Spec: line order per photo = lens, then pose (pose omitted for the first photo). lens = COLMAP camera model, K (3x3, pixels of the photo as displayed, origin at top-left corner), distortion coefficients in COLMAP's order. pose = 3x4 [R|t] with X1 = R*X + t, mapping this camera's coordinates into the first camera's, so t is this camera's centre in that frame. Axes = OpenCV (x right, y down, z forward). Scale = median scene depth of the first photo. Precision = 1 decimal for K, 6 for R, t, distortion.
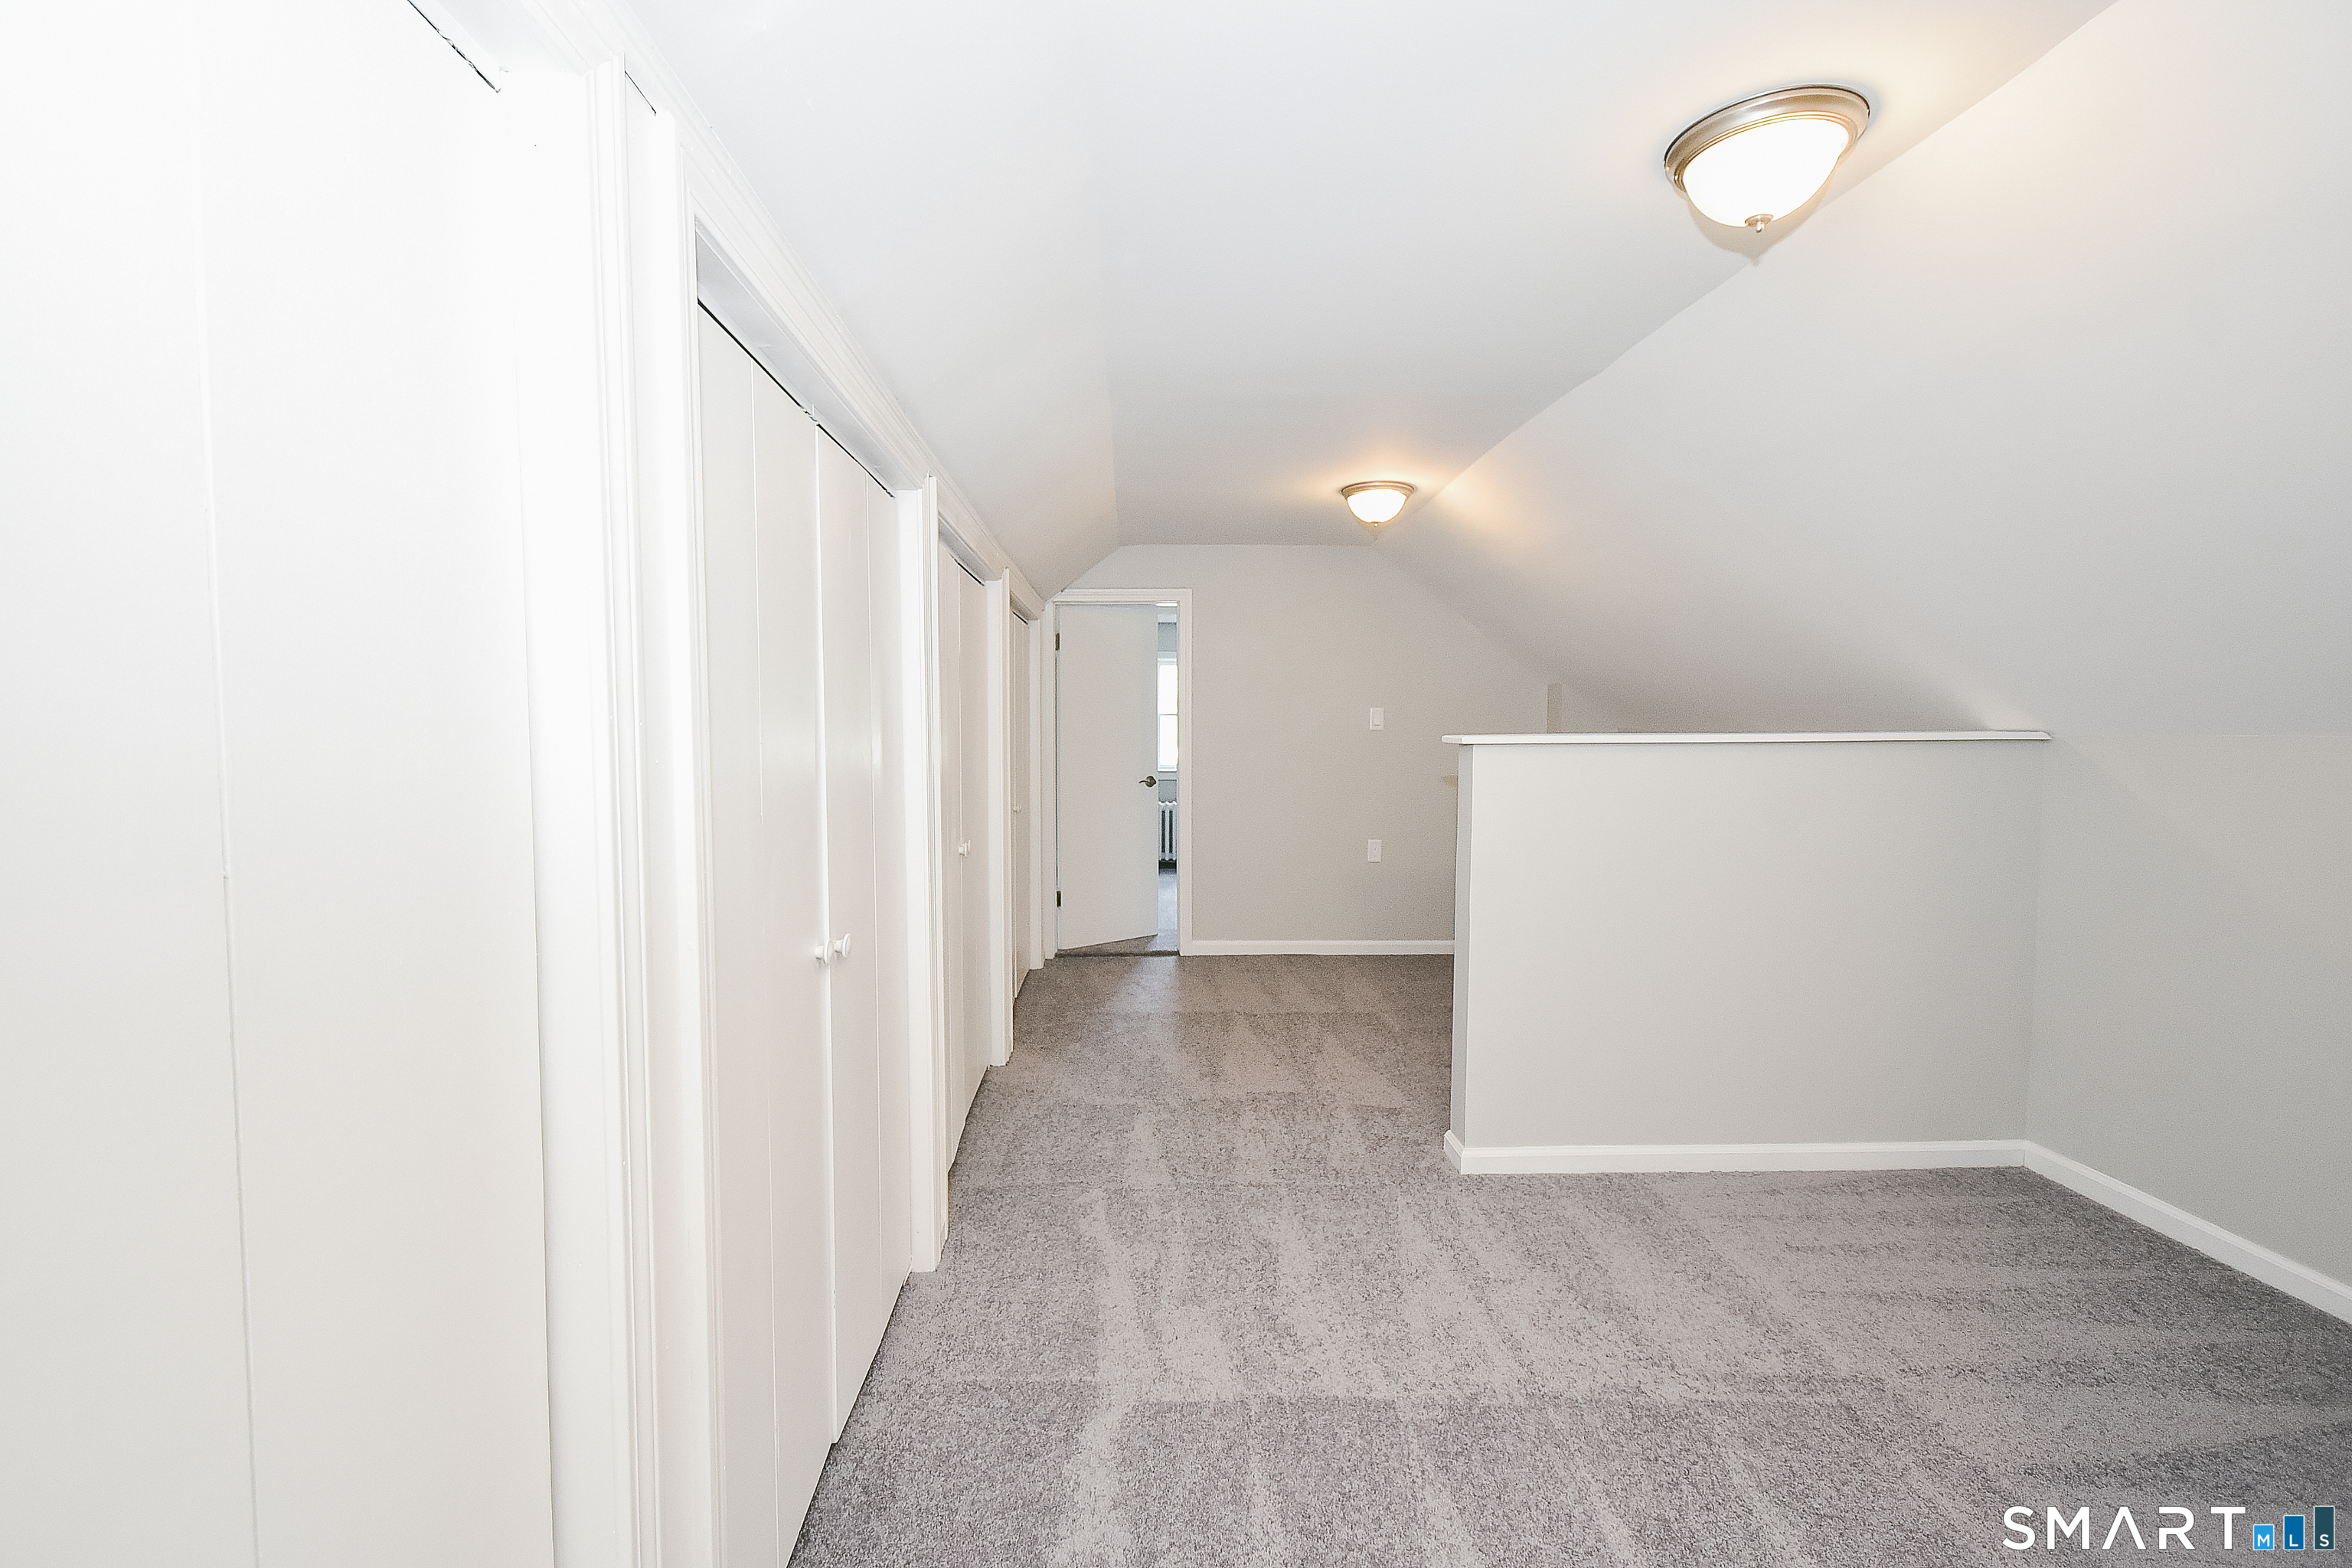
lens RADIAL K [[1039.5, 0, 1193.0], [0, 1039.5, 779.0], [0, 0, 1]] dist [0.009656, -0.005701]
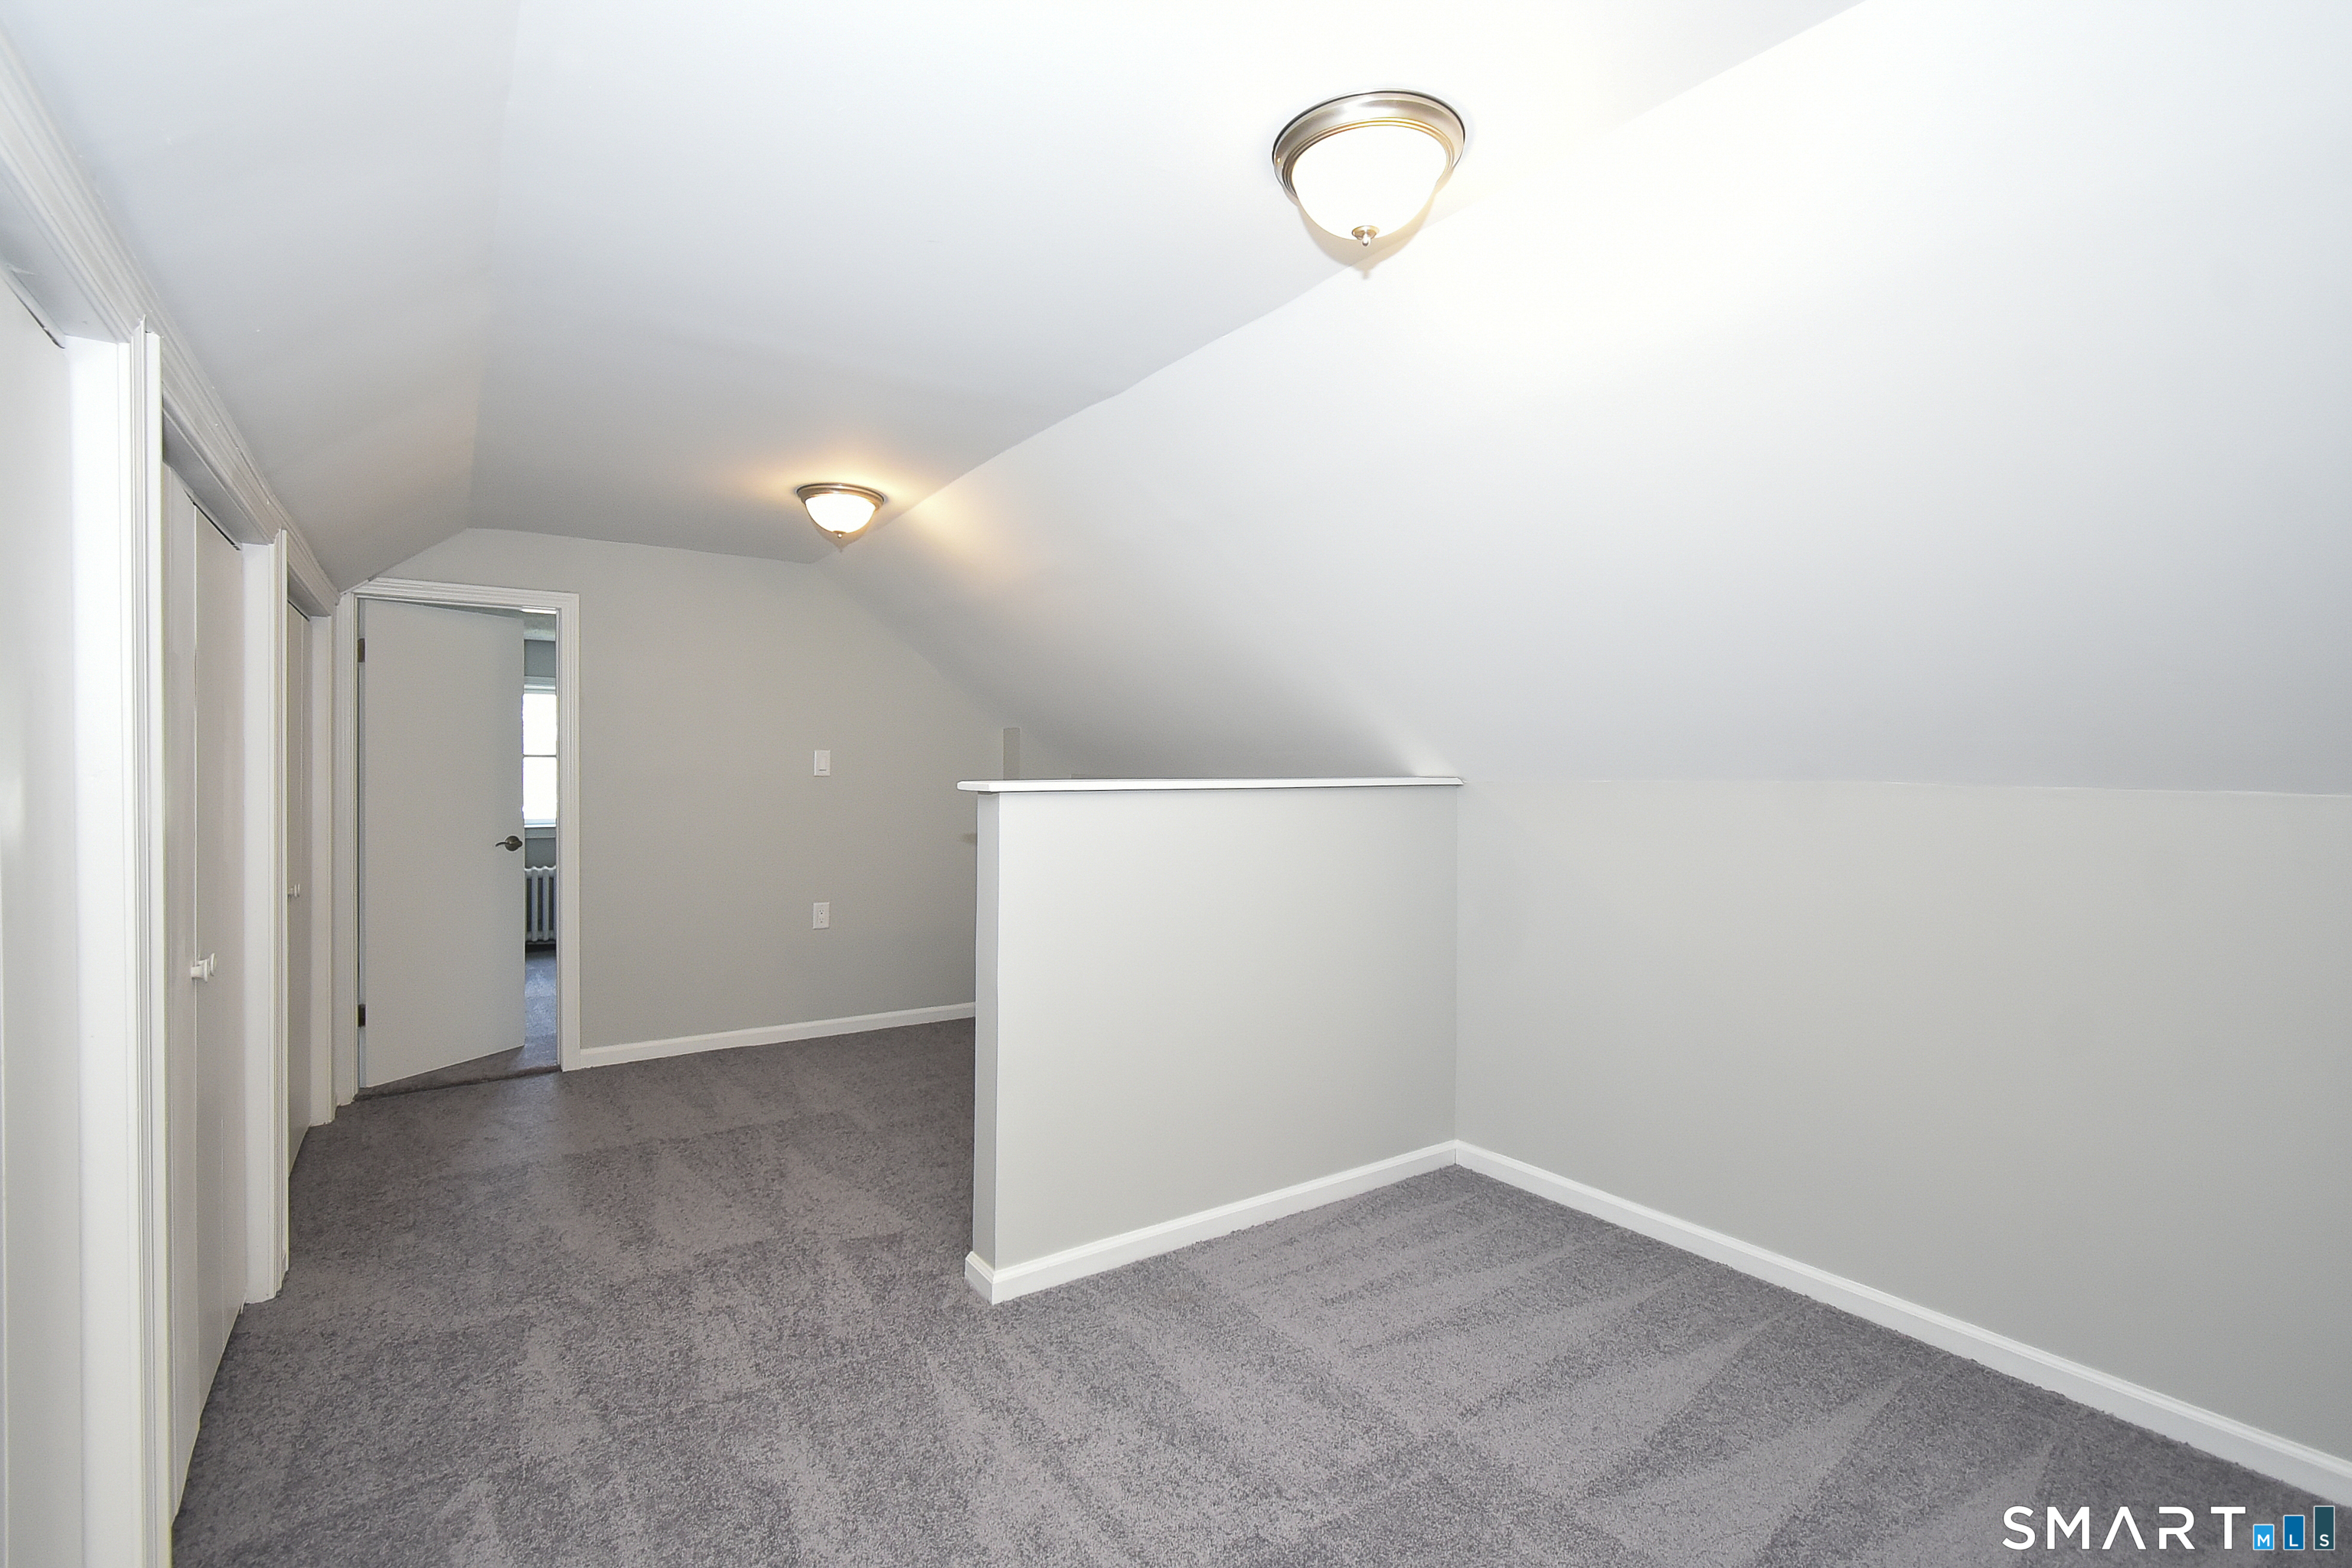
lens RADIAL K [[1039.5, 0, 1157.5], [0, 1039.5, 780.8], [0, 0, 1]] dist [0.009656, -0.005701]
pose [[0.852613, -0.000118, 0.522543, -0.067286], [0.022605, 0.999072, -0.036659, -0.007892], [-0.522054, 0.043068, 0.851824, 0.198648]]
